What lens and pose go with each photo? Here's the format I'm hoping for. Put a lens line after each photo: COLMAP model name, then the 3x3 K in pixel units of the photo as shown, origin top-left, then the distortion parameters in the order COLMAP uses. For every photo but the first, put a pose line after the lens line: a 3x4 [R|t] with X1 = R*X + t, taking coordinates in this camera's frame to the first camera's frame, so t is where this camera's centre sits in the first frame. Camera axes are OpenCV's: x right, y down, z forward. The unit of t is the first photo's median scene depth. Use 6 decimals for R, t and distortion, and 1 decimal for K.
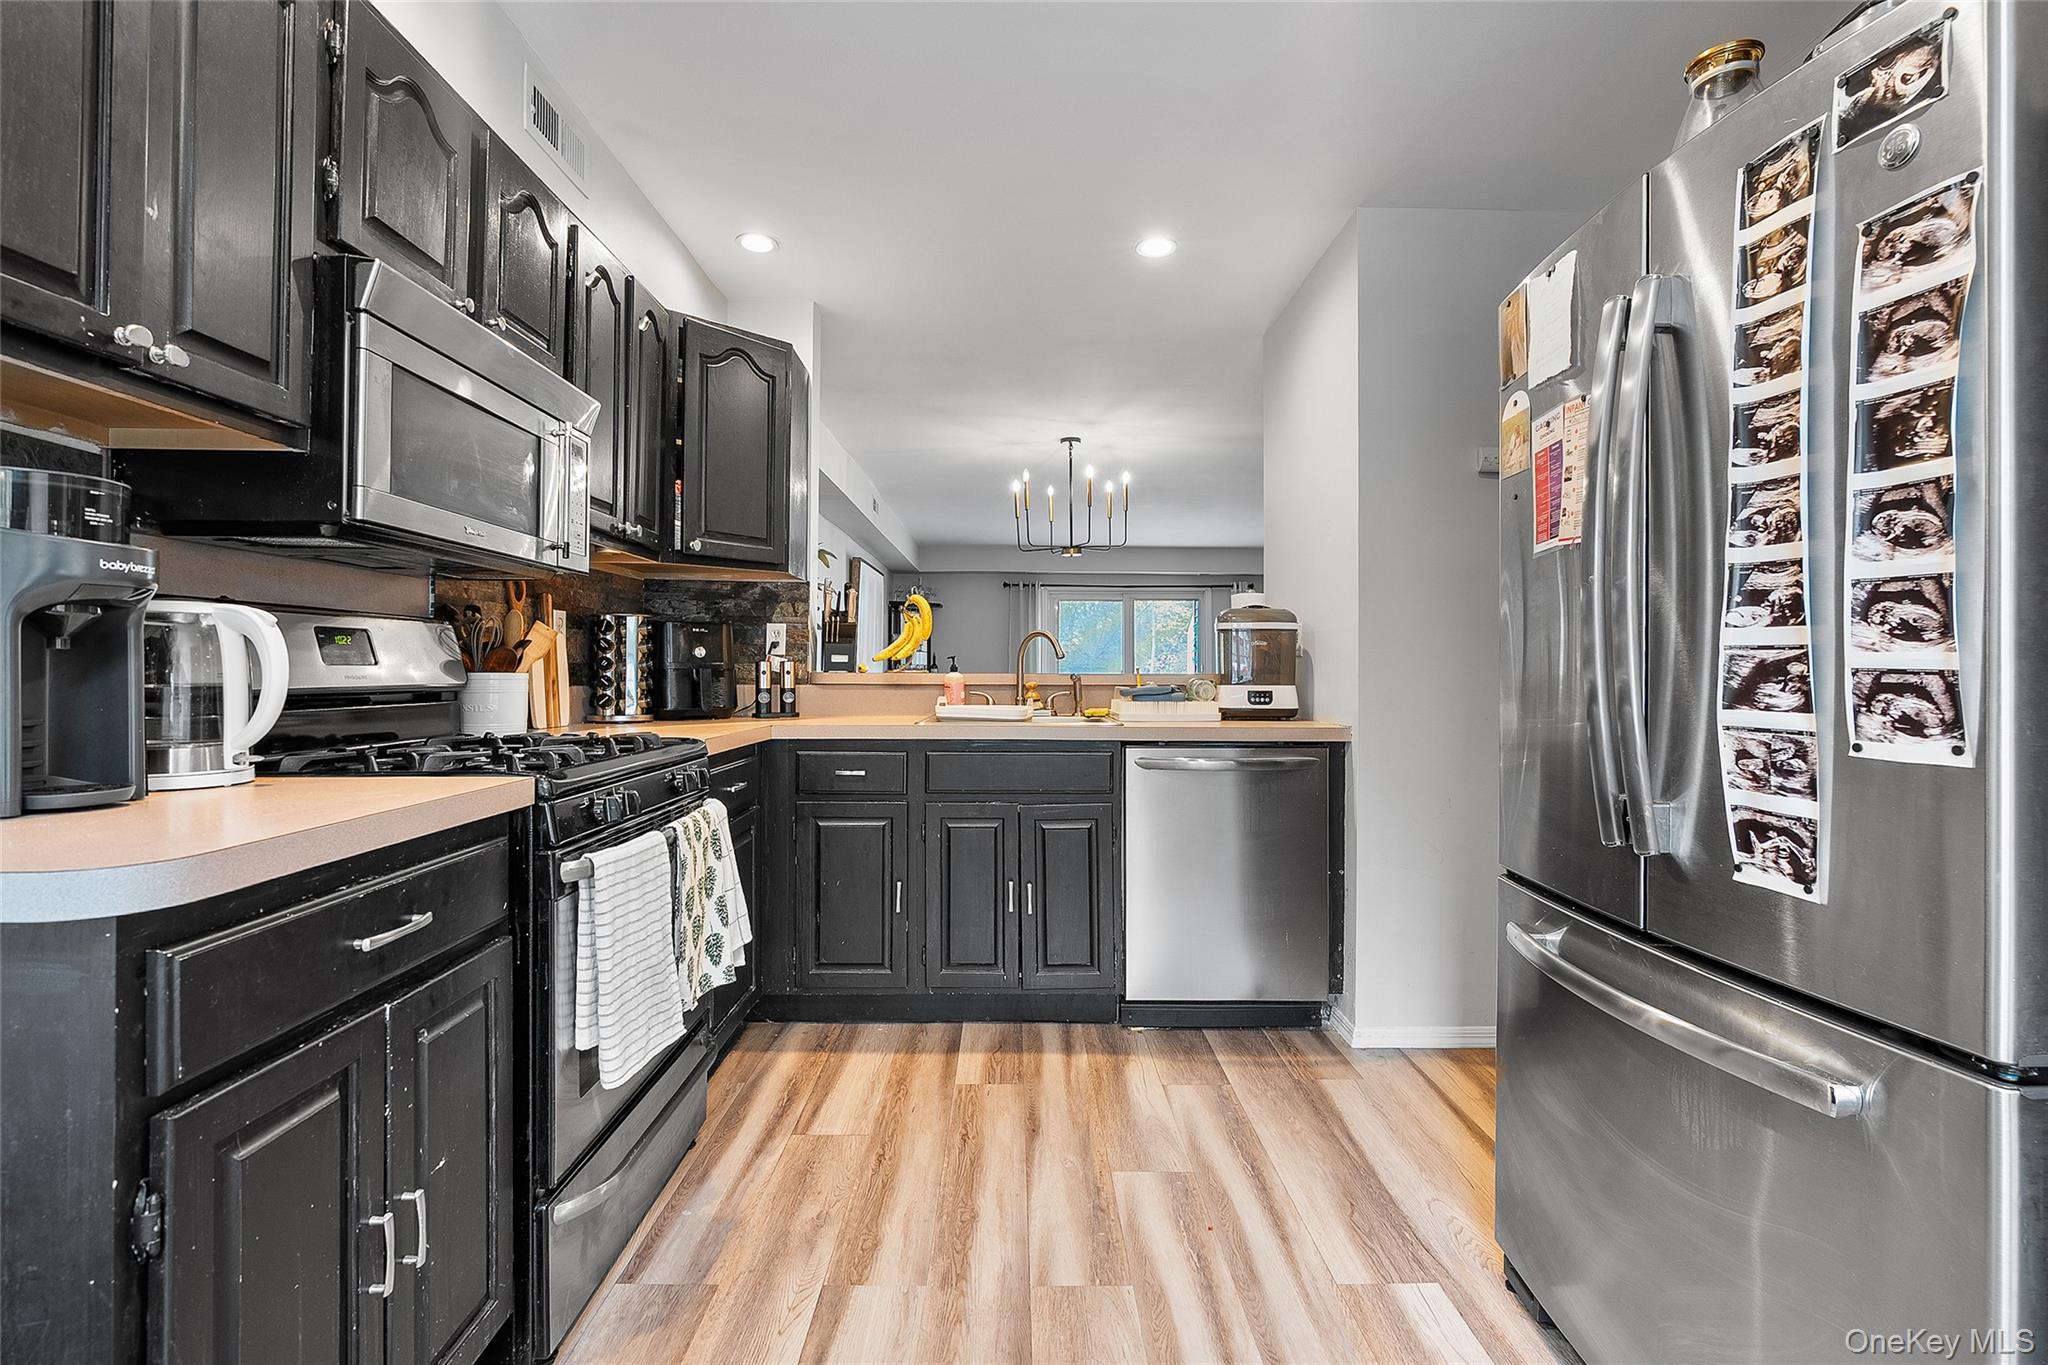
lens RADIAL K [[923.8, 0, 1028.9], [0, 923.8, 678.6], [0, 0, 1]] dist [-0.007822, 0.001727]
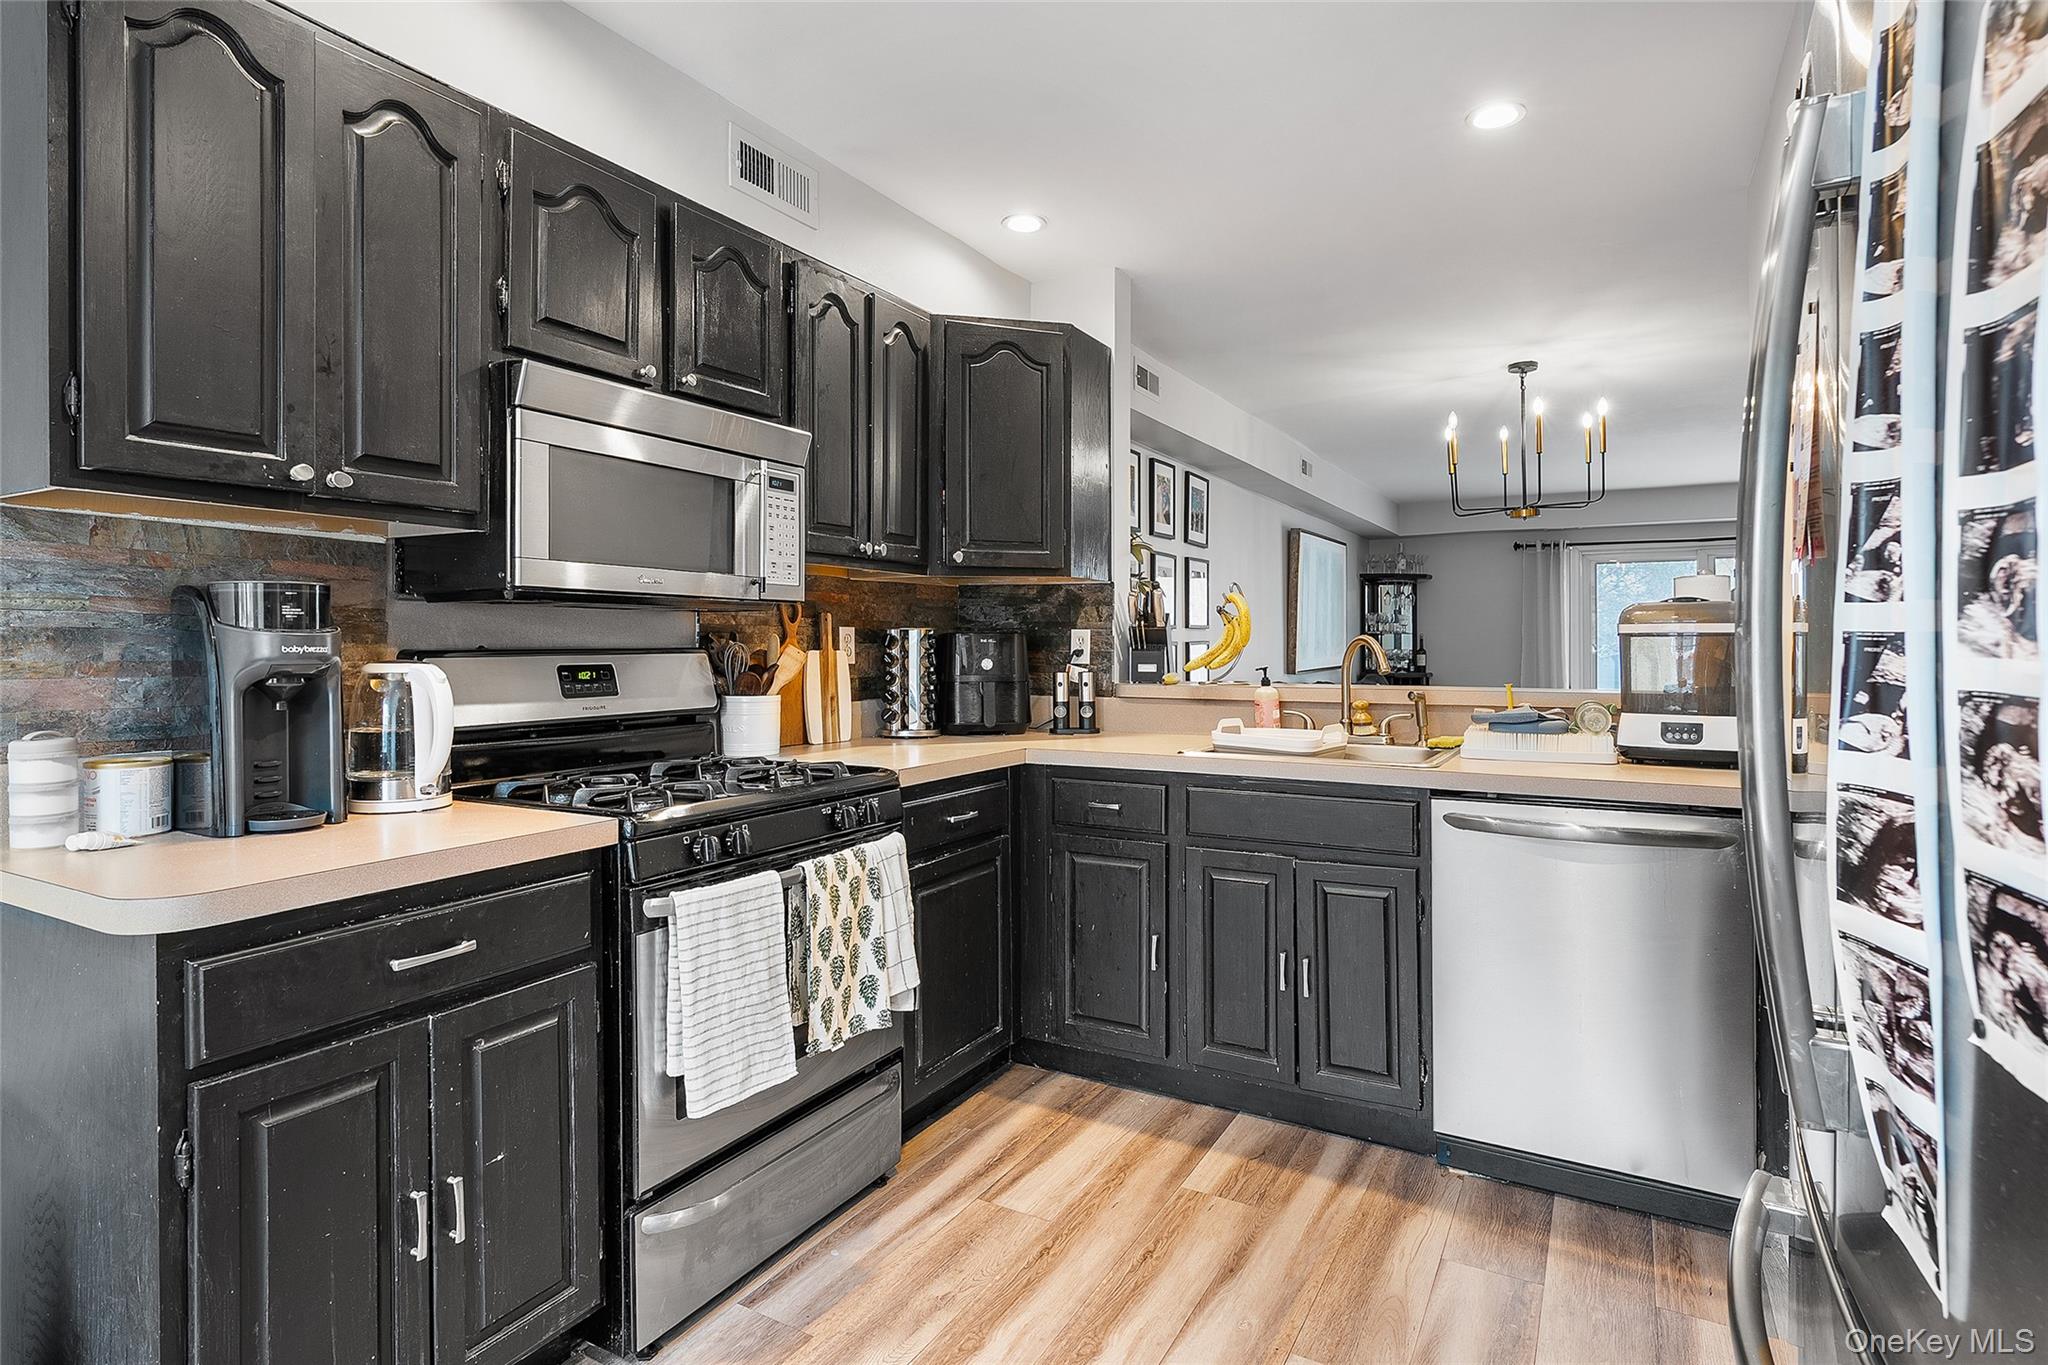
lens RADIAL K [[1059.5, 0, 1022.4], [0, 1059.5, 665.0], [0, 0, 1]] dist [-0.004891, 0.000644]
pose [[0.861331, 0.004266, -0.508026, 0.351699], [0.001227, 0.999944, 0.010478, -0.060062], [0.508043, -0.009649, 0.861278, 0.118386]]
